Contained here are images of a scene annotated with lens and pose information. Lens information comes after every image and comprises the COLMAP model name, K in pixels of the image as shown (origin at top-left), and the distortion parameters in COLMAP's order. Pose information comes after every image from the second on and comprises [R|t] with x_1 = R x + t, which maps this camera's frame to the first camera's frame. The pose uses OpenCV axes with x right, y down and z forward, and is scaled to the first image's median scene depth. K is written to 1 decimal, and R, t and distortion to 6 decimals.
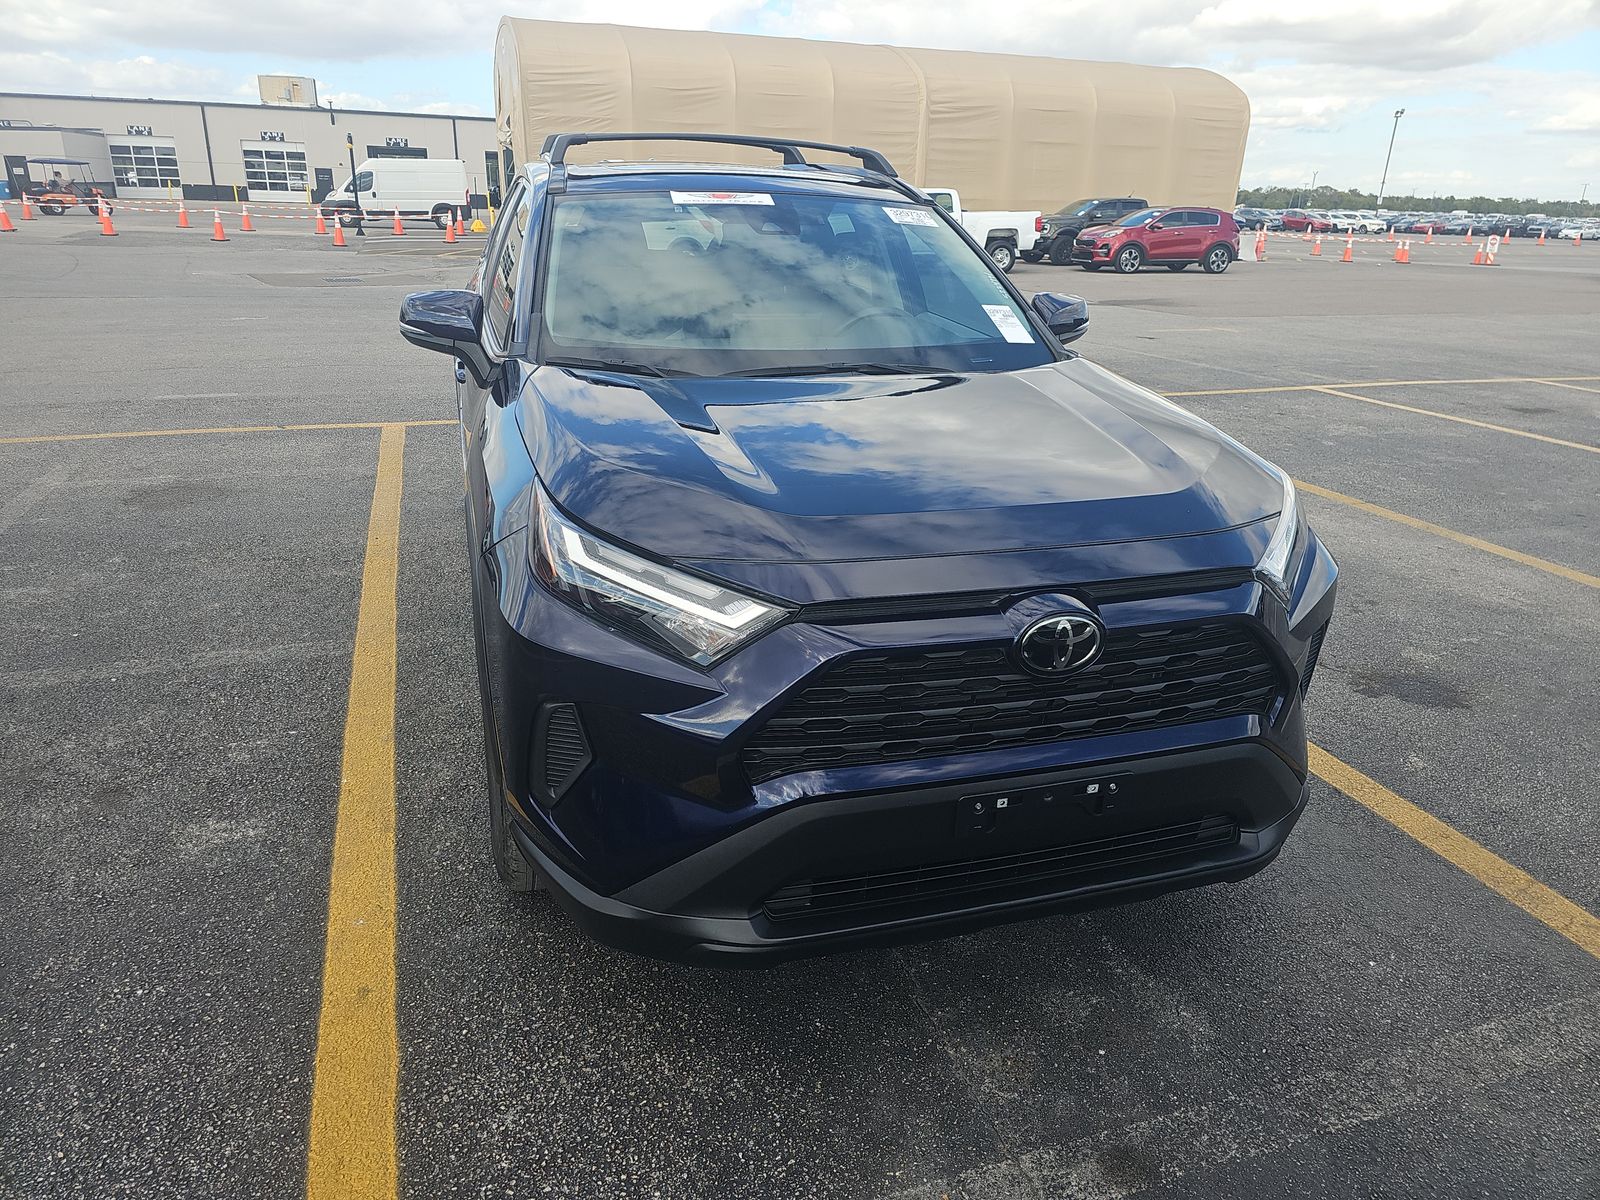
lens RADIAL K [[1081.2, 0, 781.4], [0, 1081.2, 603.9], [0, 0, 1]] dist [0.023176, -0.040077]
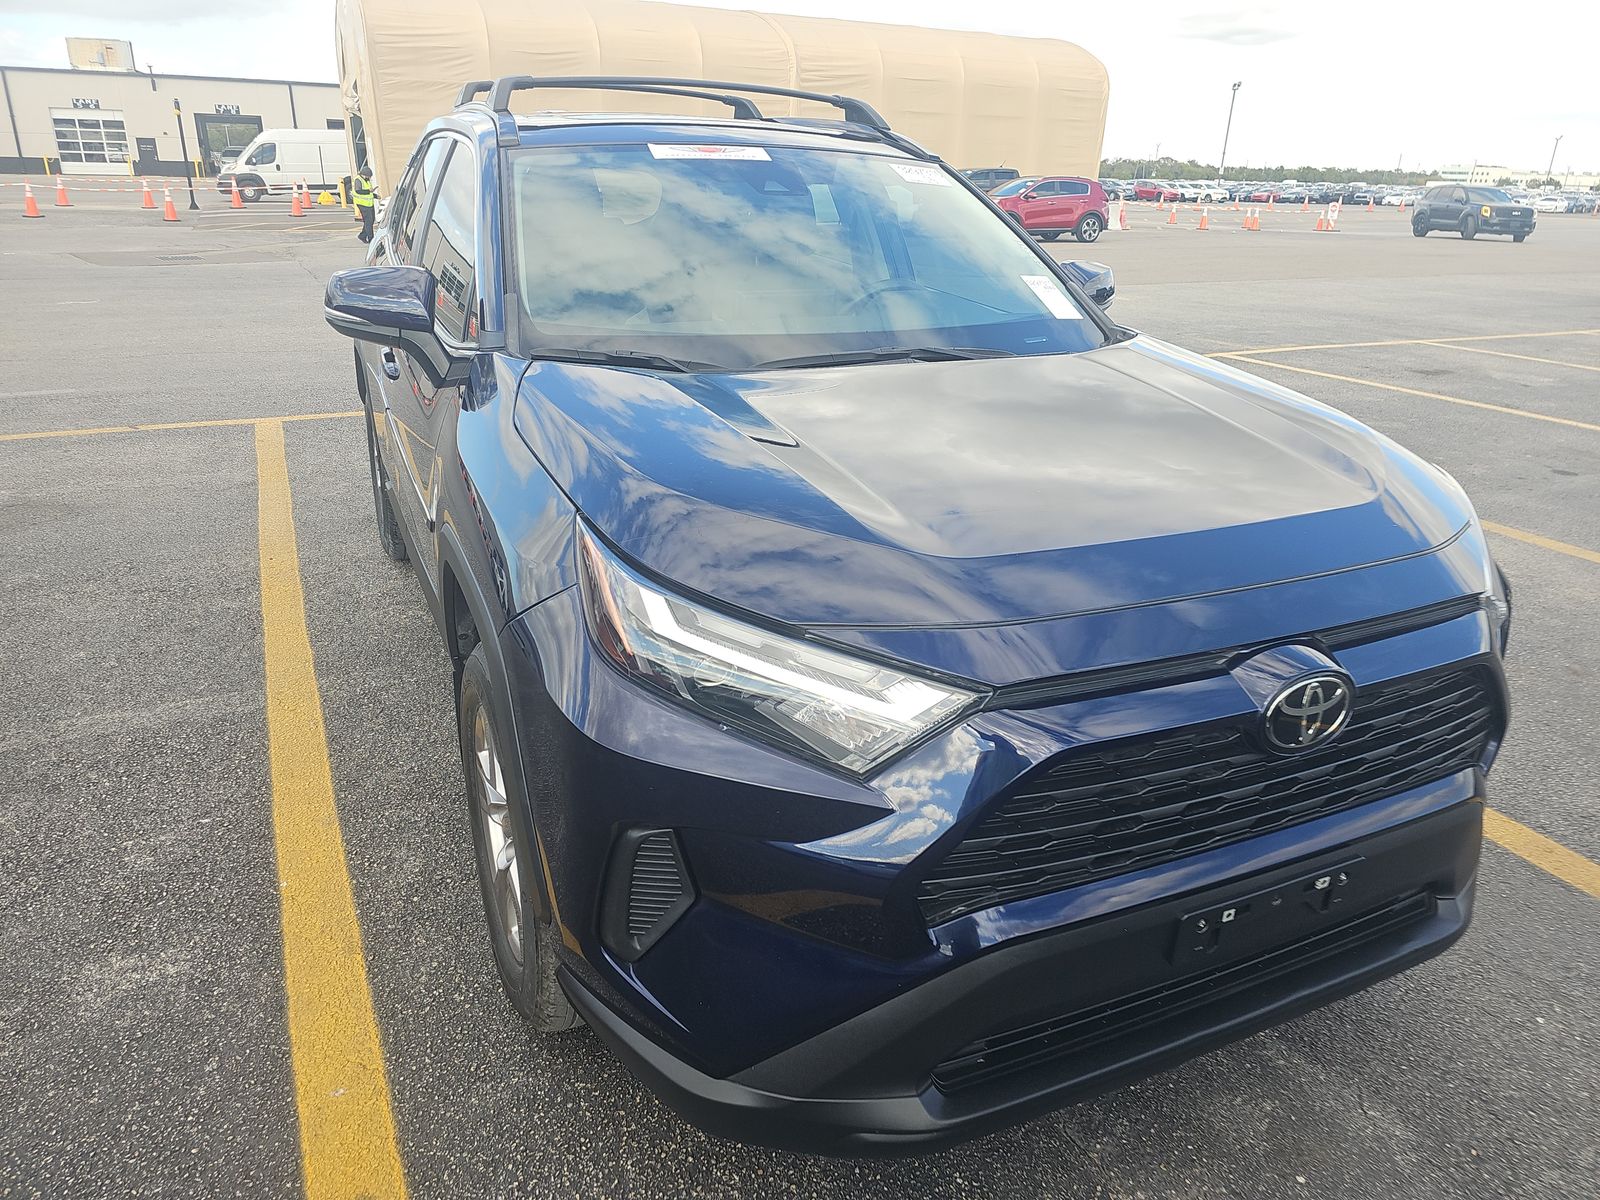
lens RADIAL K [[1084.4, 0, 800.0], [0, 1084.4, 600.0], [0, 0, 1]] dist [0.026757, -0.041737]
pose [[0.991051, -0.049904, 0.123806, -0.085693], [0.047585, 0.998633, 0.021619, -0.034130], [-0.124716, -0.015534, 0.992071, 0.118657]]
